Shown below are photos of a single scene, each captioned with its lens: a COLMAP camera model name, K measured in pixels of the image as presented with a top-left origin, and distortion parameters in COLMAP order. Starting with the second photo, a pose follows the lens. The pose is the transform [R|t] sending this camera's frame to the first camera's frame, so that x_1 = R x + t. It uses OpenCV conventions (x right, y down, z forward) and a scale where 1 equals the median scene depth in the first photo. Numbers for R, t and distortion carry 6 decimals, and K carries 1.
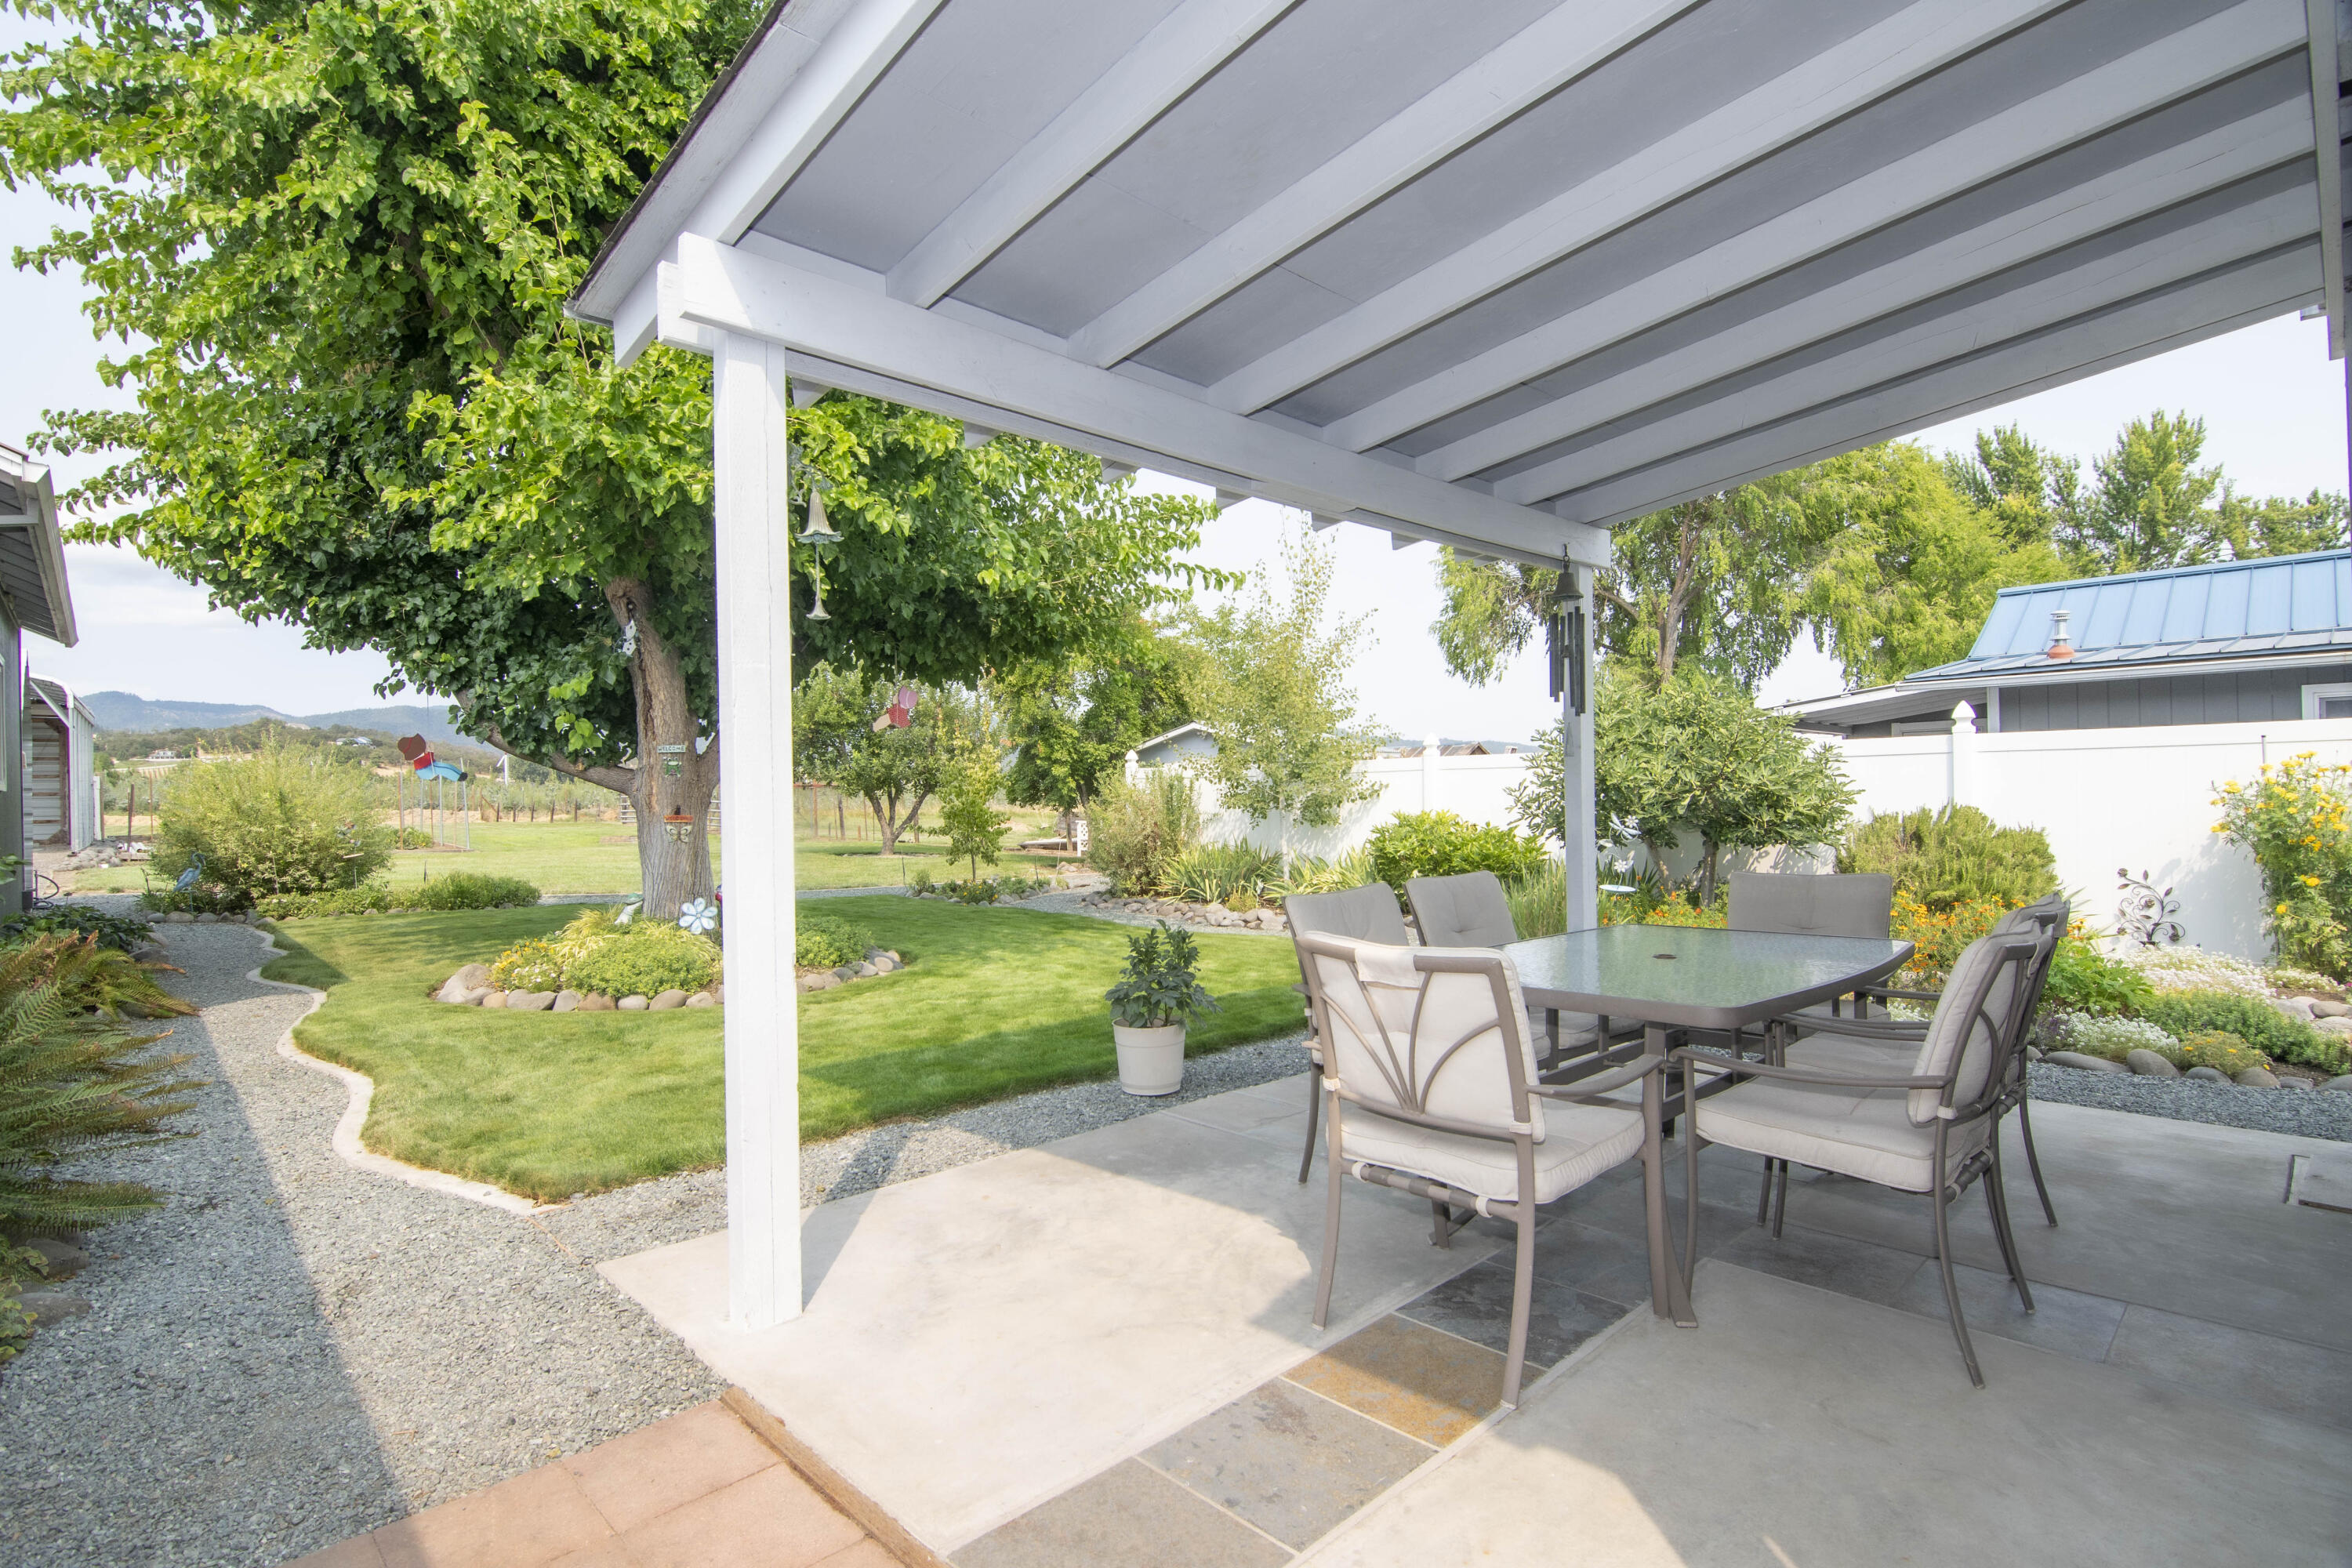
lens RADIAL K [[1141.4, 0, 1167.1], [0, 1141.4, 809.4], [0, 0, 1]] dist [-0.014037, -0.001286]
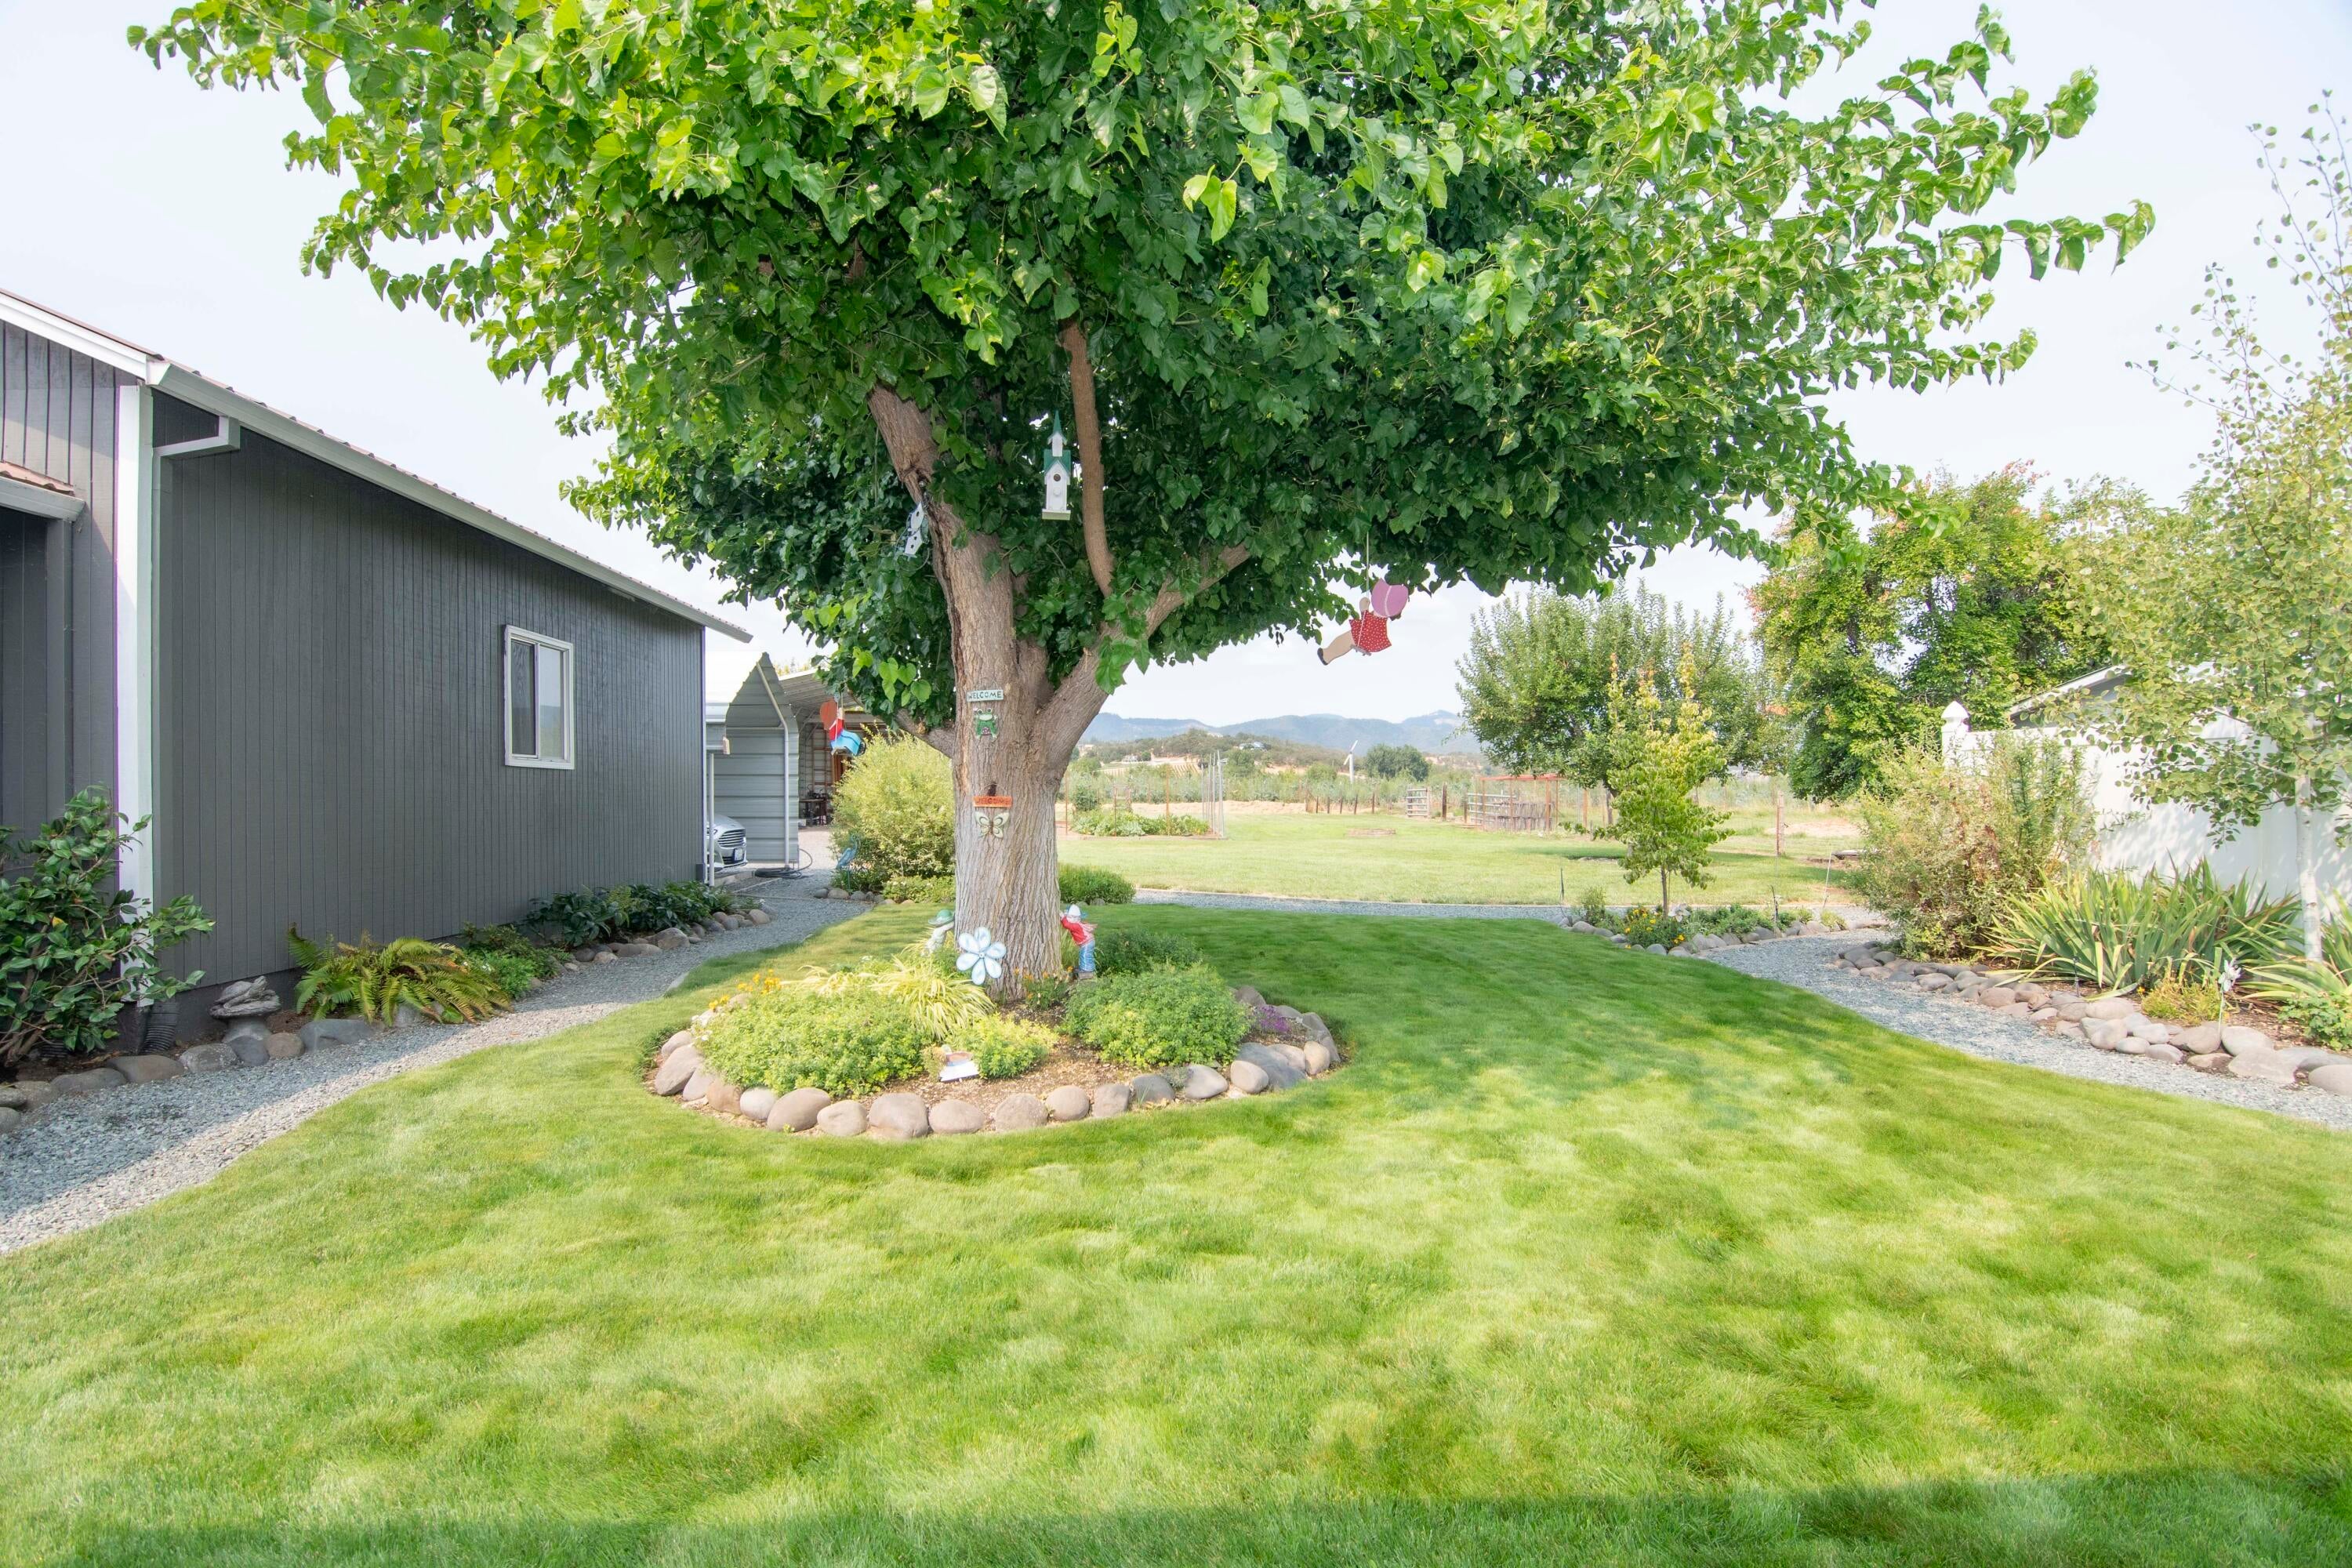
lens RADIAL K [[1146.7, 0, 1151.4], [0, 1146.7, 791.2], [0, 0, 1]] dist [-0.003080, -0.012221]
pose [[0.758316, 0.004435, -0.651872, 0.027129], [-0.012963, 0.999882, -0.008277, 0.002480], [0.651758, 0.014727, 0.758284, 0.212599]]
